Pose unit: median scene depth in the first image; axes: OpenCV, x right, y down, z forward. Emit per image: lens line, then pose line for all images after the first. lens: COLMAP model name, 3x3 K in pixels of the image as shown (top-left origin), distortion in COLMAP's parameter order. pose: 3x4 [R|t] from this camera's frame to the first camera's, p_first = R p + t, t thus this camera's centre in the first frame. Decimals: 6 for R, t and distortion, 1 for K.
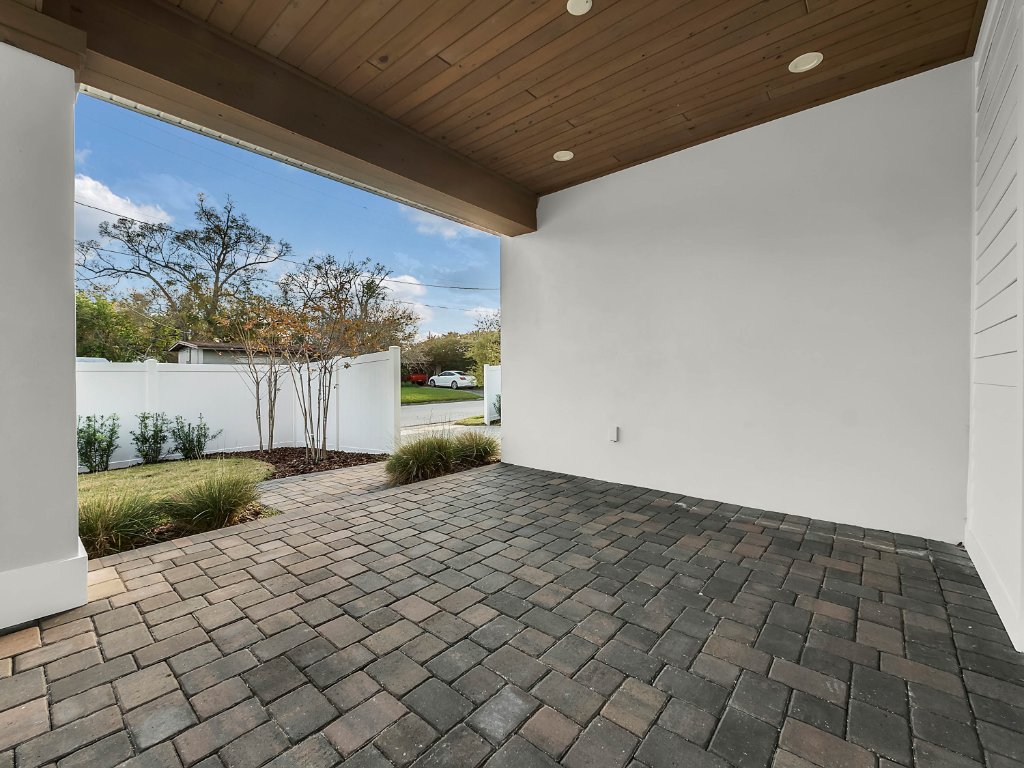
lens RADIAL K [[434.1, 0, 511.0], [0, 434.1, 375.3], [0, 0, 1]] dist [-0.004190, -0.000195]
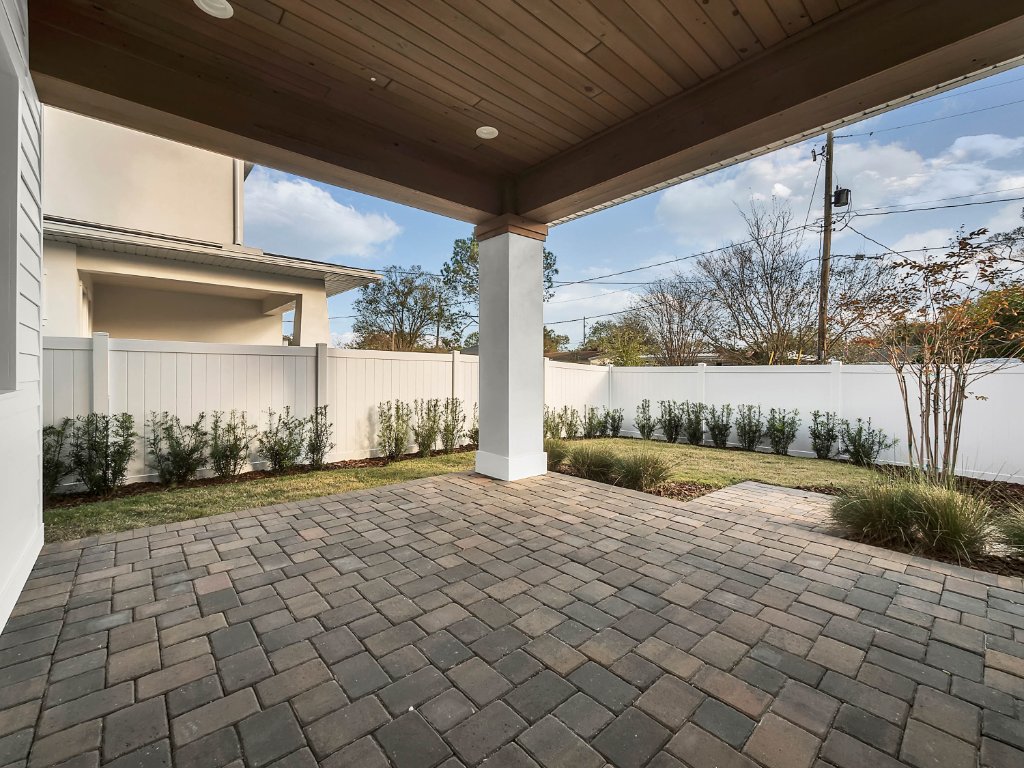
lens RADIAL K [[434.1, 0, 511.0], [0, 434.1, 375.3], [0, 0, 1]] dist [-0.004190, -0.000195]
pose [[-0.142590, 0.005272, -0.989768, 0.785128], [-0.010305, 0.999924, 0.006810, -0.004401], [0.989728, 0.011171, -0.142524, 0.914609]]
